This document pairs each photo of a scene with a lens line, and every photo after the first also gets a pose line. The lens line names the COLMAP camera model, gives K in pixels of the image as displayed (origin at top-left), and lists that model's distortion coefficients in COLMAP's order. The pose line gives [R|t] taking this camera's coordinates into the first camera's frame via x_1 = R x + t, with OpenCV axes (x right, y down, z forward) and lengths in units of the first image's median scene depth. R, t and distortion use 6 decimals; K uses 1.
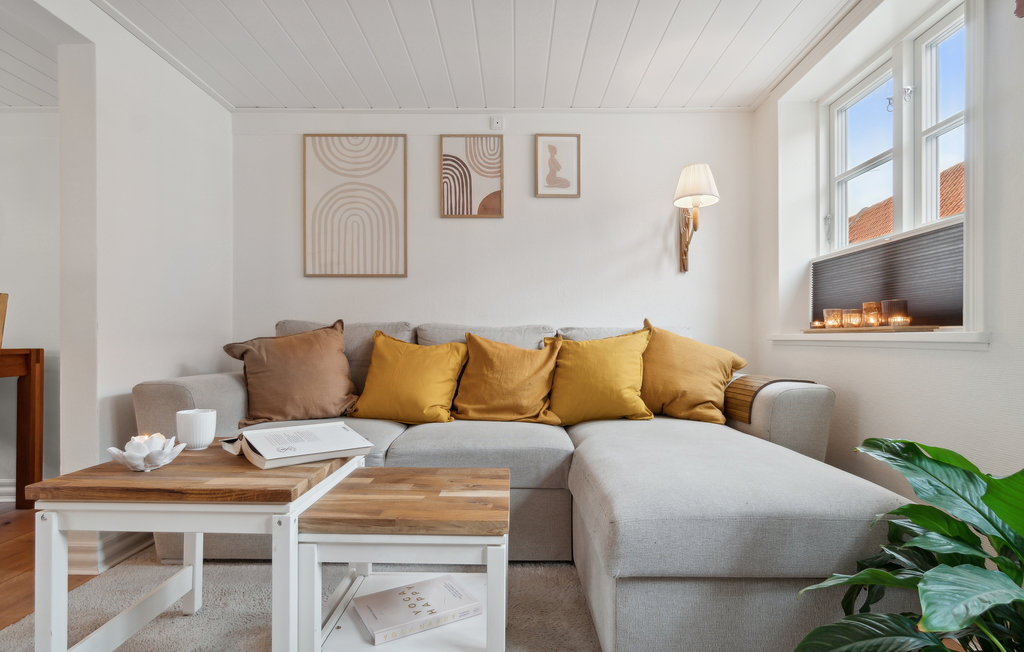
lens RADIAL K [[527.4, 0, 510.5], [0, 527.4, 337.5], [0, 0, 1]] dist [0.004441, 0.000032]
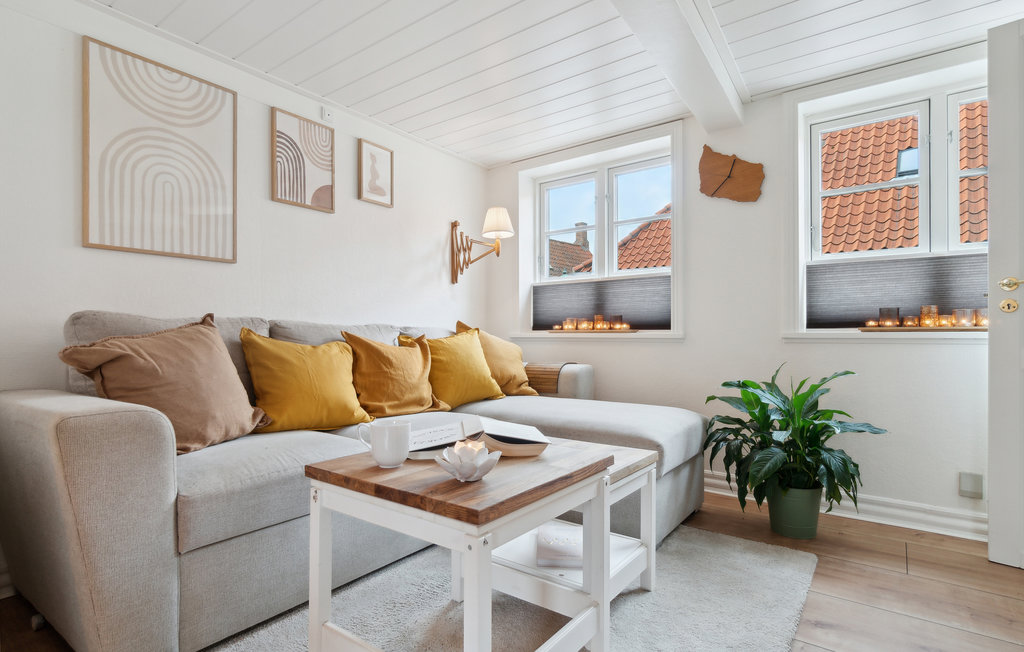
lens RADIAL K [[518.8, 0, 512.0], [0, 518.8, 326.0], [0, 0, 1]] dist [-0.001547, -0.000482]
pose [[0.587363, 0.013804, 0.809206, -0.600770], [-0.000360, 0.999859, -0.016795, -0.002486], [-0.809324, 0.009574, 0.587285, 0.170694]]
